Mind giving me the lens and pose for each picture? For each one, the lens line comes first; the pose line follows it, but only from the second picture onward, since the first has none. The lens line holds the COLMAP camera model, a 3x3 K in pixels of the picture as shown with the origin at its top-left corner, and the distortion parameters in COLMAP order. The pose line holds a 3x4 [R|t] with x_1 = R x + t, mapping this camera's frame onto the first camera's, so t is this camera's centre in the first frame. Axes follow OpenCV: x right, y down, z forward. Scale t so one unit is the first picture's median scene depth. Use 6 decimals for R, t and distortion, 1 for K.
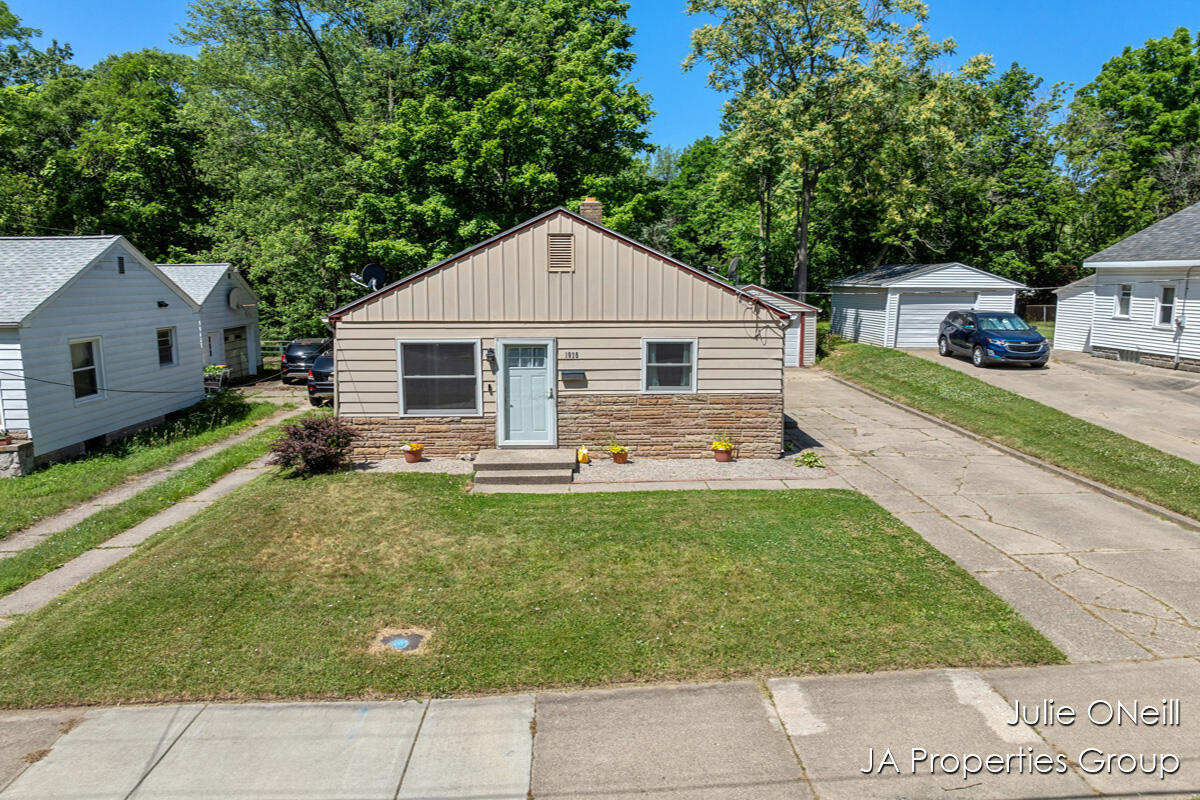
lens RADIAL K [[844.2, 0, 604.5], [0, 844.2, 417.0], [0, 0, 1]] dist [-0.040957, 0.000683]
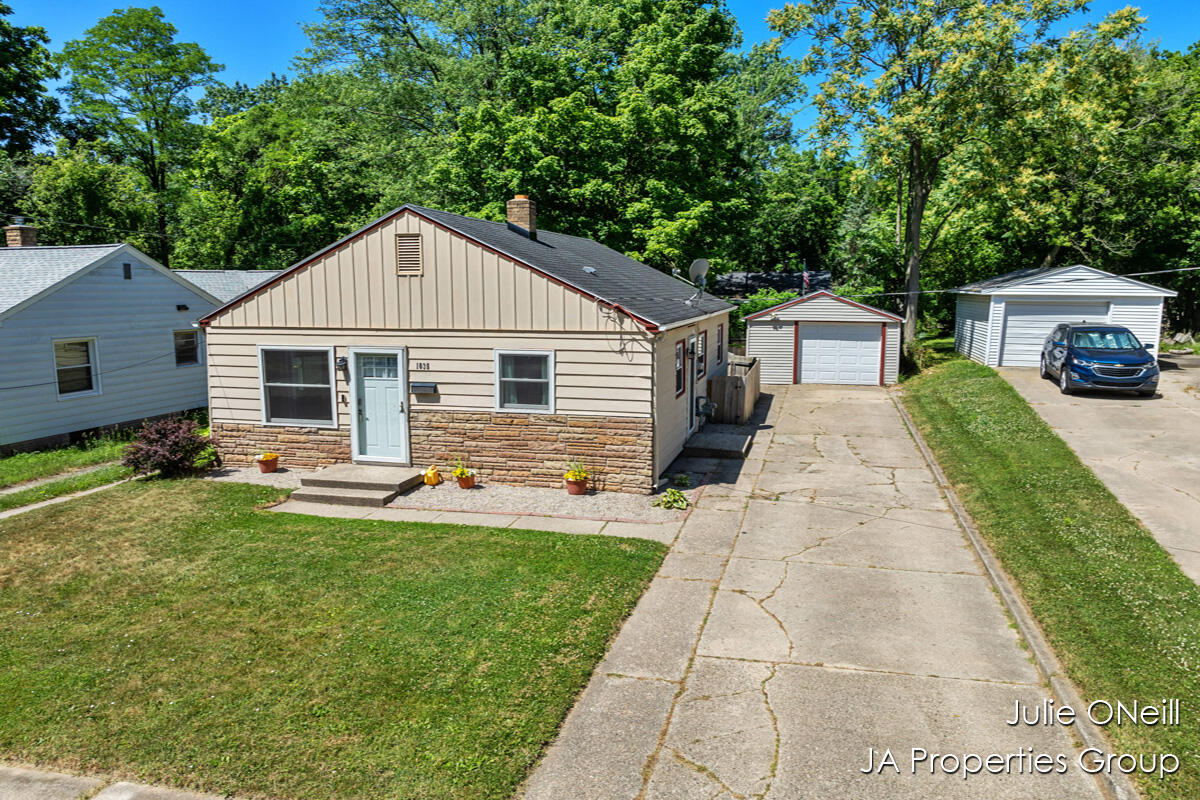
lens RADIAL K [[844.2, 0, 604.5], [0, 844.2, 417.0], [0, 0, 1]] dist [-0.040957, 0.000683]
pose [[0.959129, 0.043584, -0.279593, 0.407965], [-0.045830, 0.998948, -0.001499, -0.026116], [0.279233, 0.014251, 0.960118, 0.179236]]
